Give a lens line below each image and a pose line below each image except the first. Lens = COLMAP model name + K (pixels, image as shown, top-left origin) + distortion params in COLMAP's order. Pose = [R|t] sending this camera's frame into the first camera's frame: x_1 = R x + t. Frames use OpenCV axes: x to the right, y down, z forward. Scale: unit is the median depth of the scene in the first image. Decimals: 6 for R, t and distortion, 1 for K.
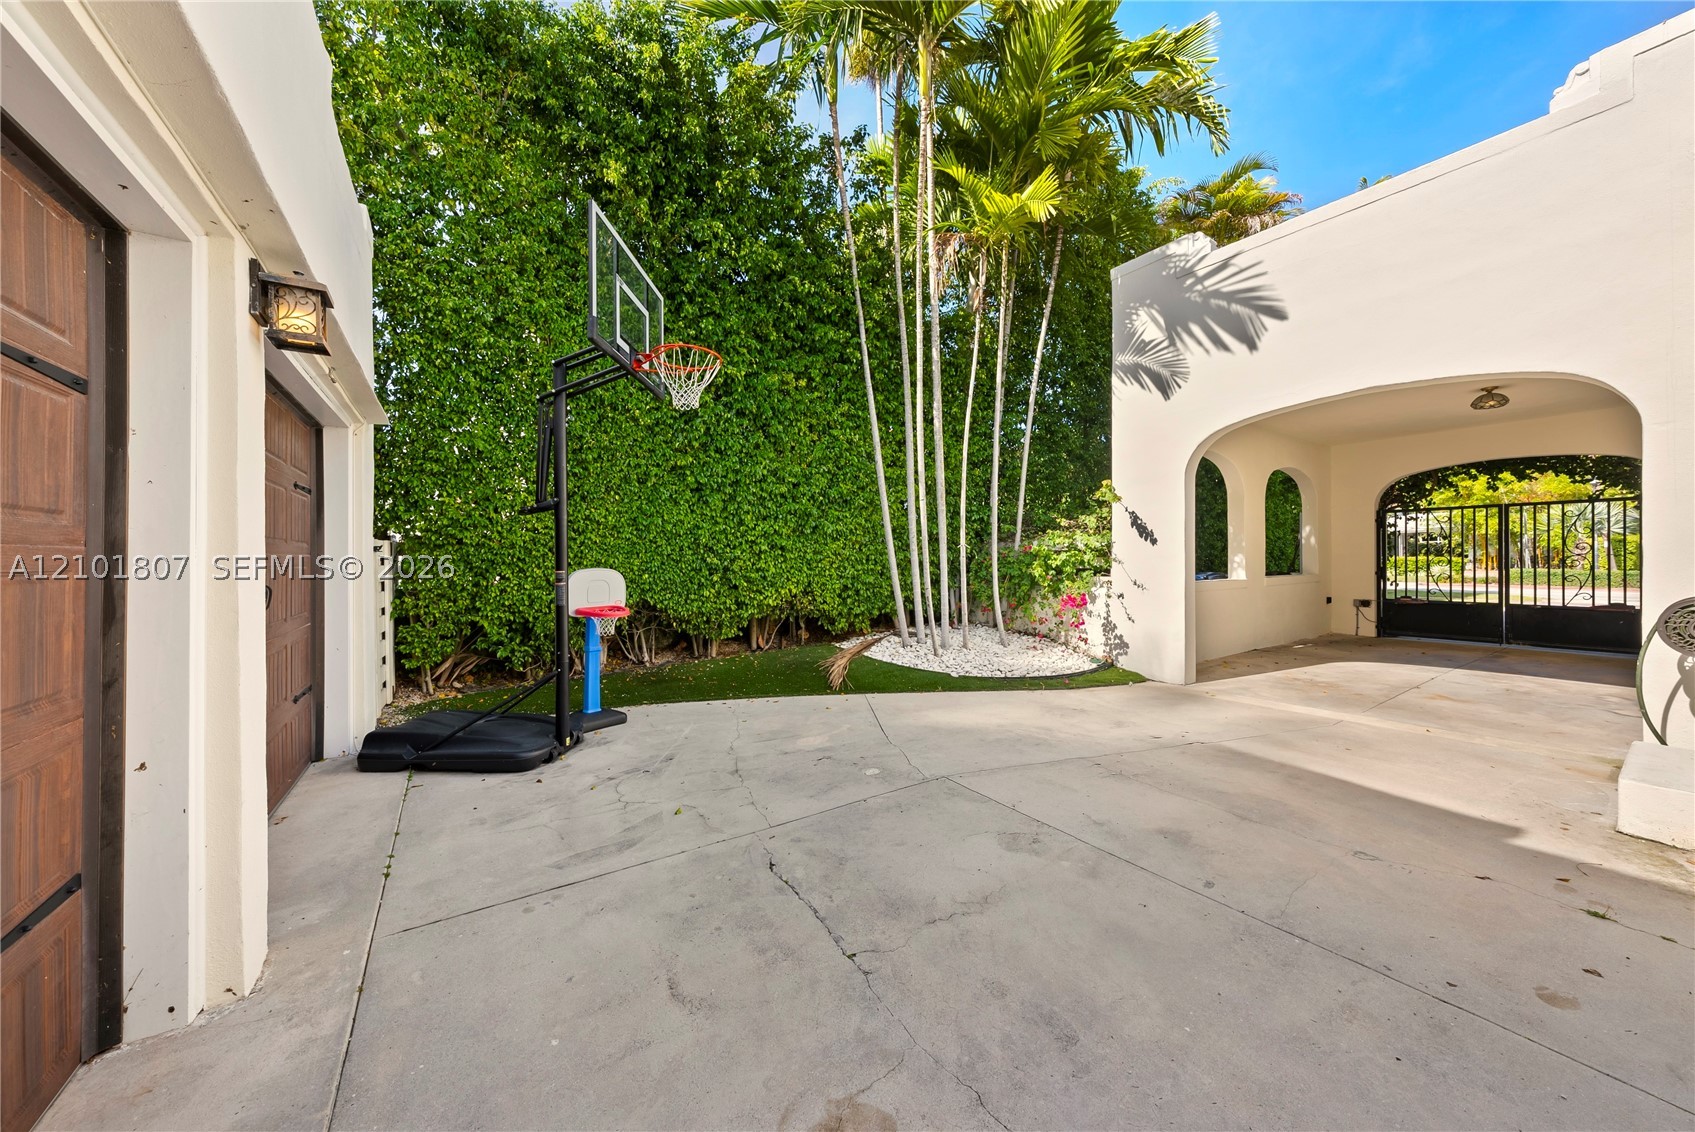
lens RADIAL K [[578.2, 0, 850.8], [0, 578.2, 556.9], [0, 0, 1]] dist [-0.001010, -0.000016]
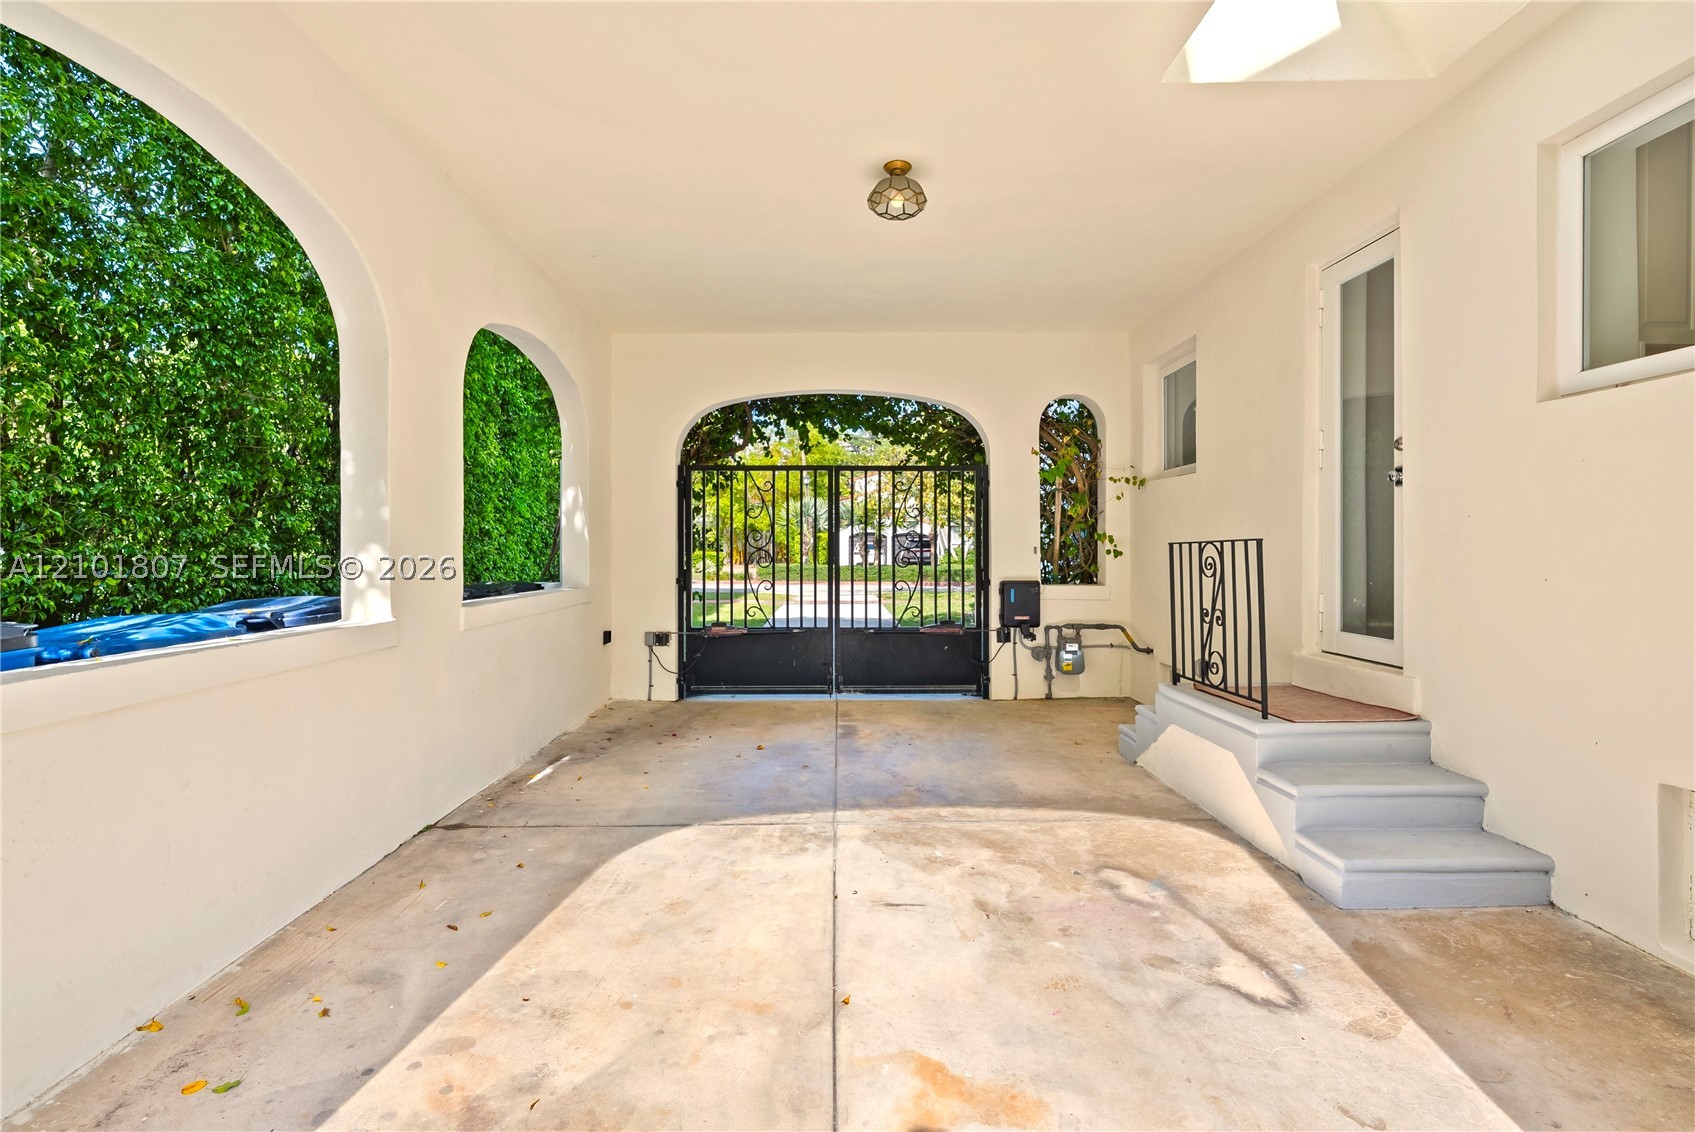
lens RADIAL K [[773.7, 0, 847.6], [0, 773.7, 553.7], [0, 0, 1]] dist [-0.001110, -0.000006]
pose [[0.551989, -0.001519, 0.833850, 0.394276], [-0.001226, 0.999996, 0.002633, 0.000121], [-0.833851, -0.002476, 0.551985, 0.467884]]
